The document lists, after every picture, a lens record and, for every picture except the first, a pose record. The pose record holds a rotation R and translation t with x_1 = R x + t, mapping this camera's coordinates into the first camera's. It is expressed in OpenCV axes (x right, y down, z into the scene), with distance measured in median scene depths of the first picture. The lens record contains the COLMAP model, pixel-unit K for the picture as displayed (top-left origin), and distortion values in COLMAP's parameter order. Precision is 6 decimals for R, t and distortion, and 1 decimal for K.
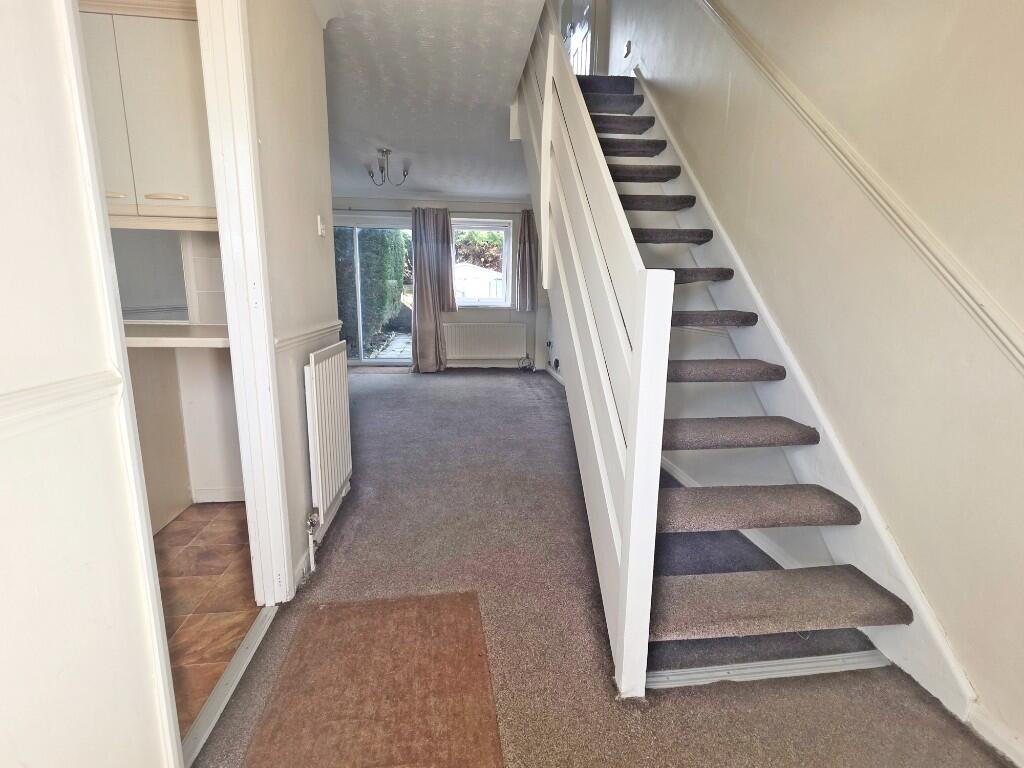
lens RADIAL K [[493.6, 0, 519.7], [0, 493.6, 389.0], [0, 0, 1]] dist [0.002451, -0.000864]
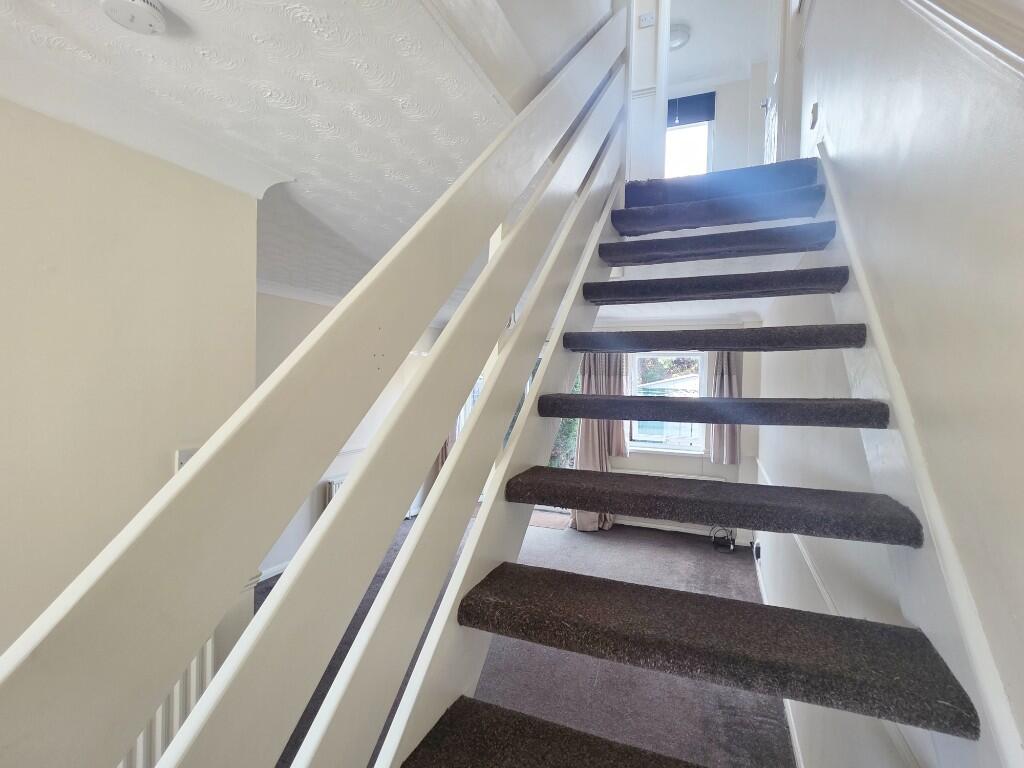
lens RADIAL K [[493.6, 0, 519.7], [0, 493.6, 389.0], [0, 0, 1]] dist [0.002451, -0.000864]
pose [[0.872950, 0.015720, -0.487557, 0.202062], [-0.103425, 0.982722, -0.153493, -0.230898], [0.476720, 0.184417, 0.859493, 0.371269]]
